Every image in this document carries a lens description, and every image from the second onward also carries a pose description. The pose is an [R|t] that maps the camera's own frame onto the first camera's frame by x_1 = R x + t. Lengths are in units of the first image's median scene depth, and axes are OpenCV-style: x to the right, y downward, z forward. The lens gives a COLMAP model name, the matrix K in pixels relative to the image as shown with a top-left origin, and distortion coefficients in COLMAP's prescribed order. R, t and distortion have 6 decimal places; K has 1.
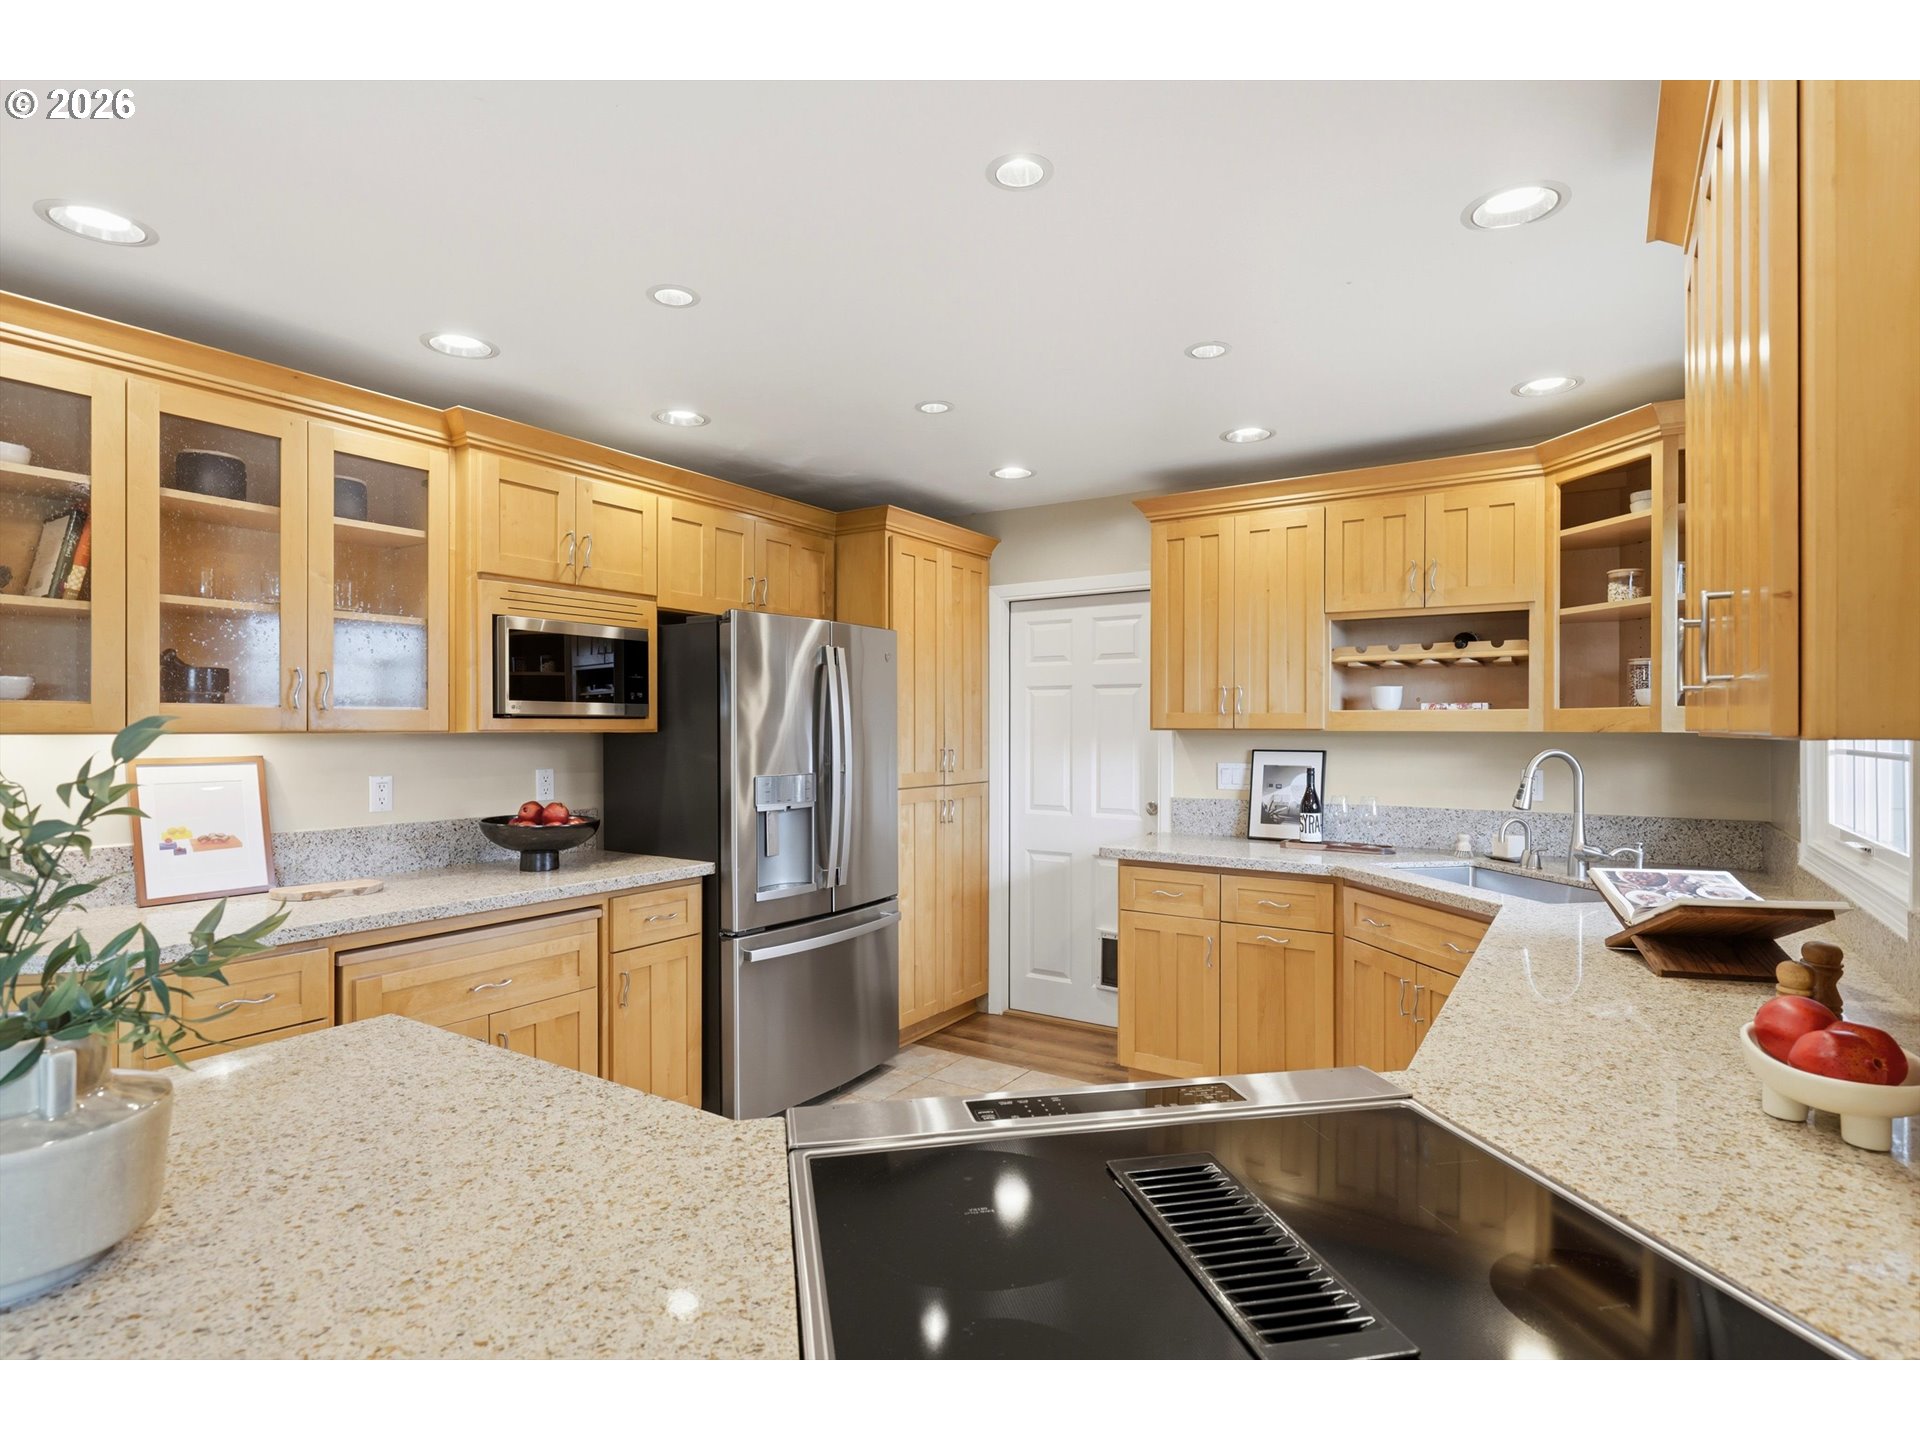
lens RADIAL K [[1029.1, 0, 895.9], [0, 1029.1, 732.1], [0, 0, 1]] dist [-0.005389, -0.002555]
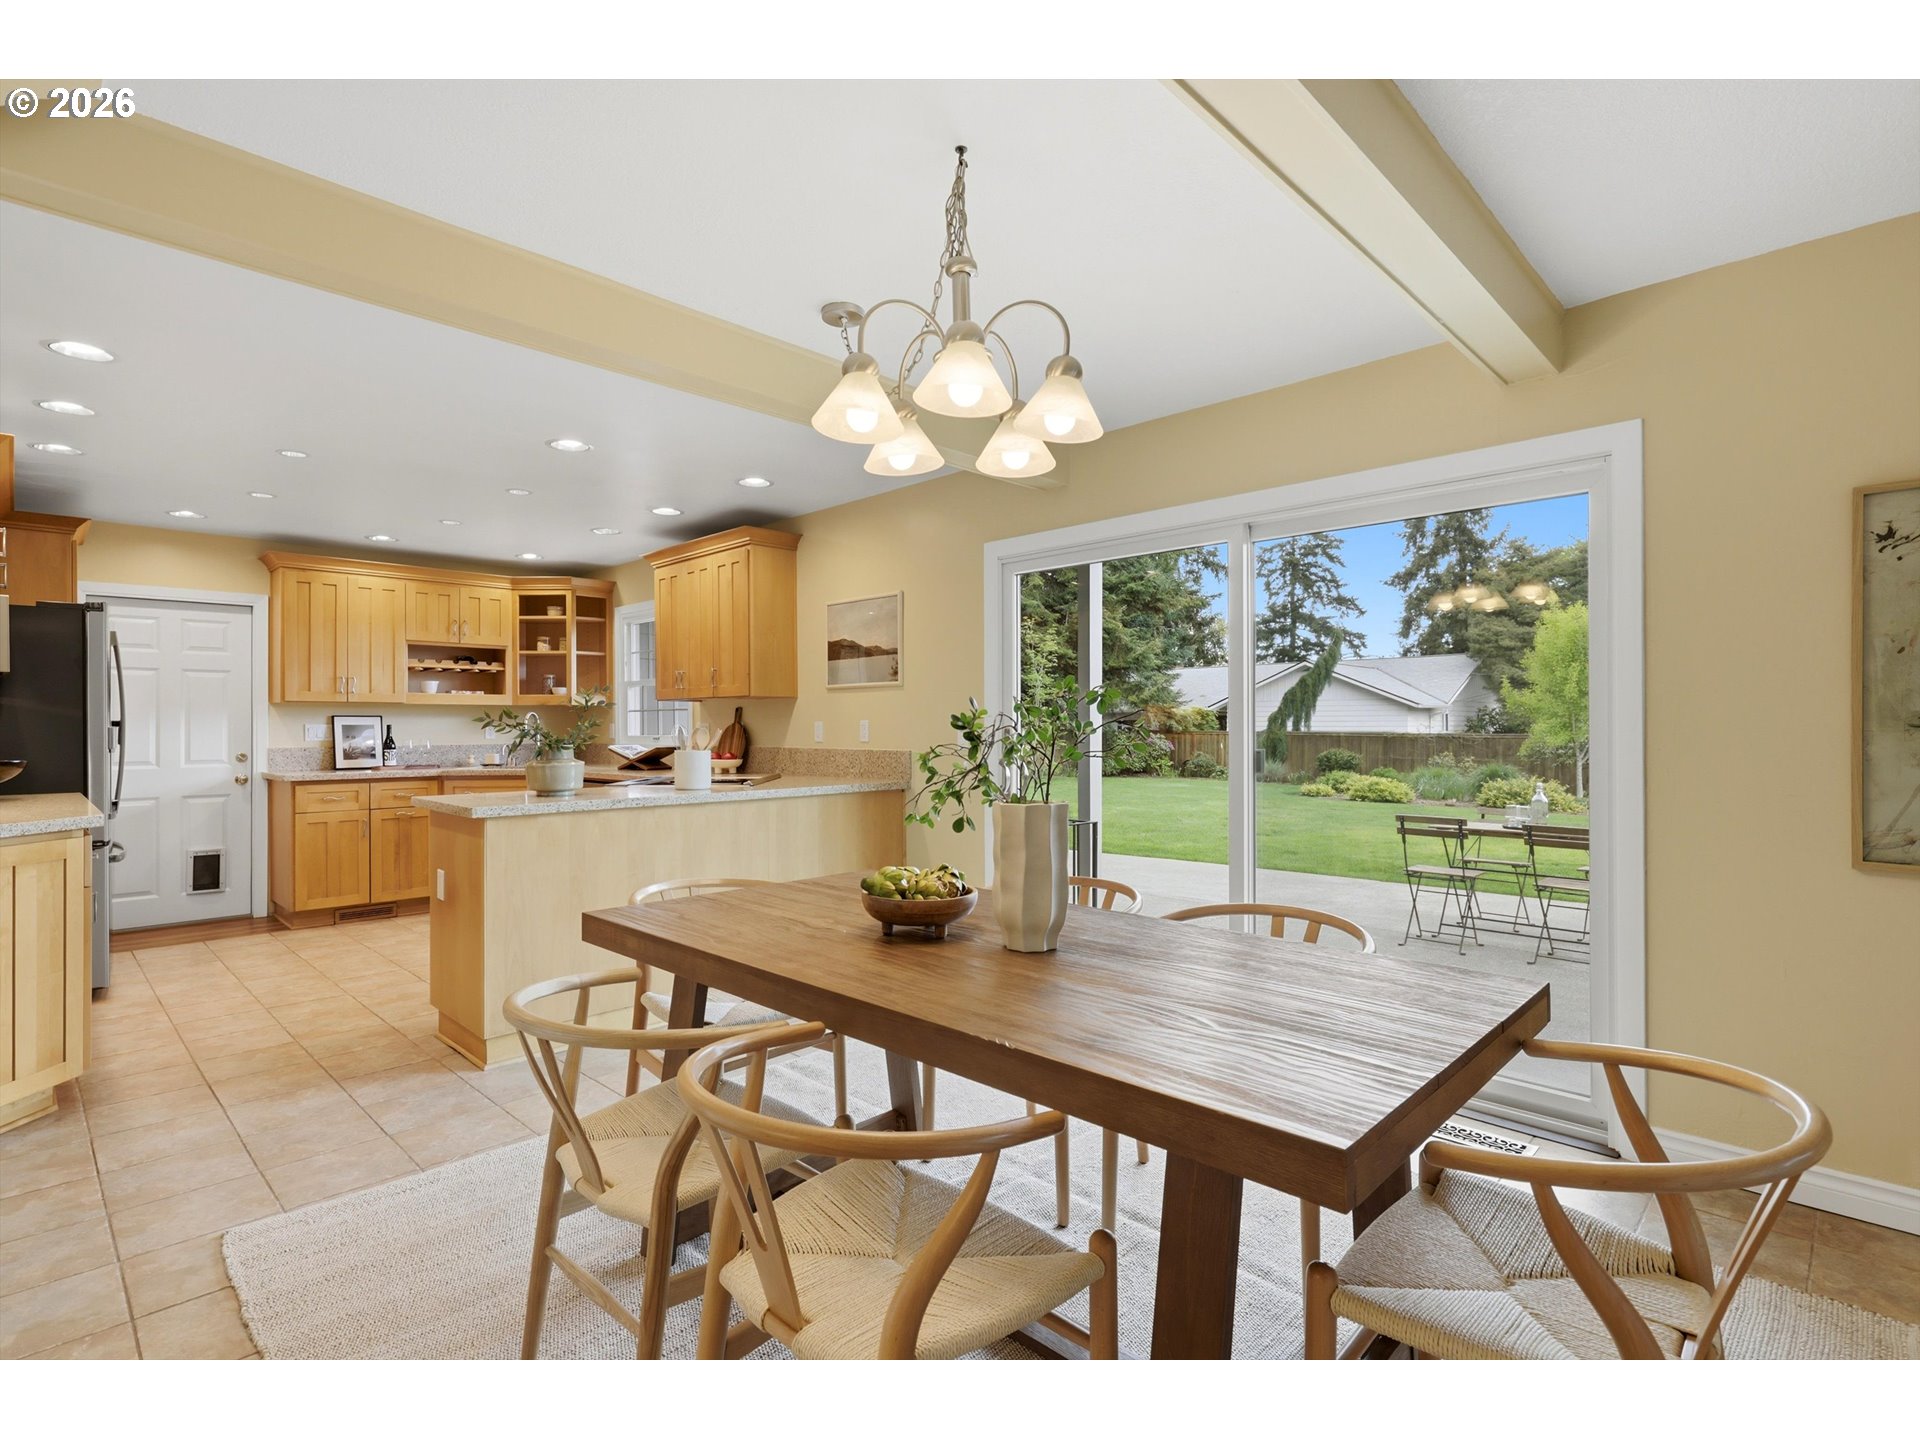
lens RADIAL K [[981.1, 0, 971.6], [0, 981.1, 721.6], [0, 0, 1]] dist [0.039021, -0.001155]
pose [[0.183675, 0.002832, 0.982983, -1.228314], [0.008855, 0.999951, -0.004535, 0.050780], [-0.982947, 0.009537, 0.183640, -0.349739]]
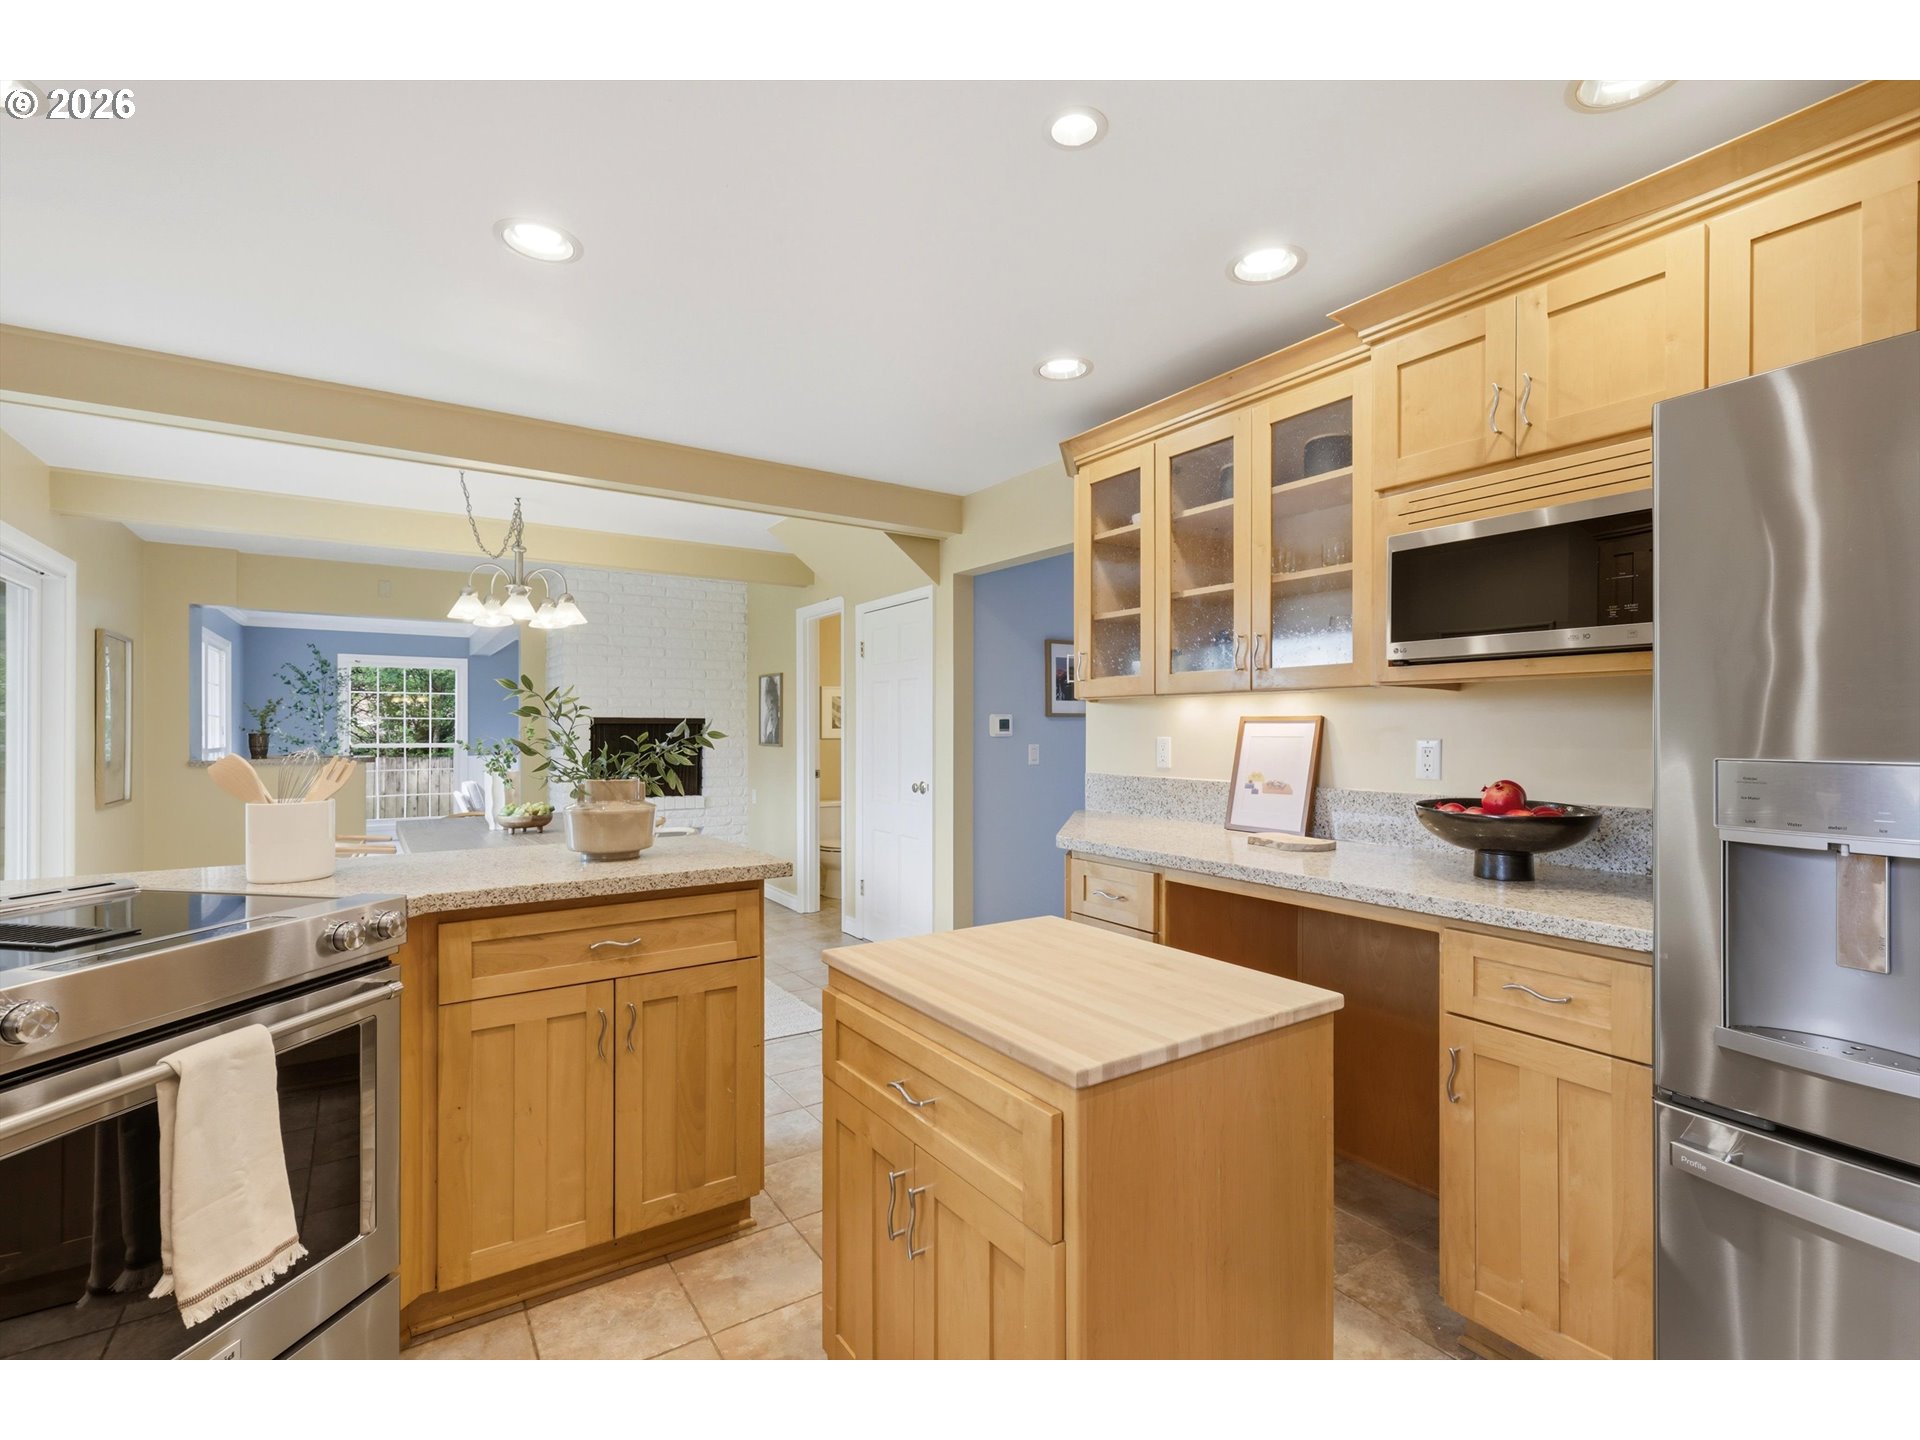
lens RADIAL K [[877.2, 0, 1010.4], [0, 877.2, 728.3], [0, 0, 1]] dist [-0.003355, 0.000909]
pose [[-0.328297, -0.000638, -0.944574, 0.295638], [-0.007920, 0.999966, 0.002078, 0.029593], [0.944542, 0.008163, -0.328291, 0.783163]]
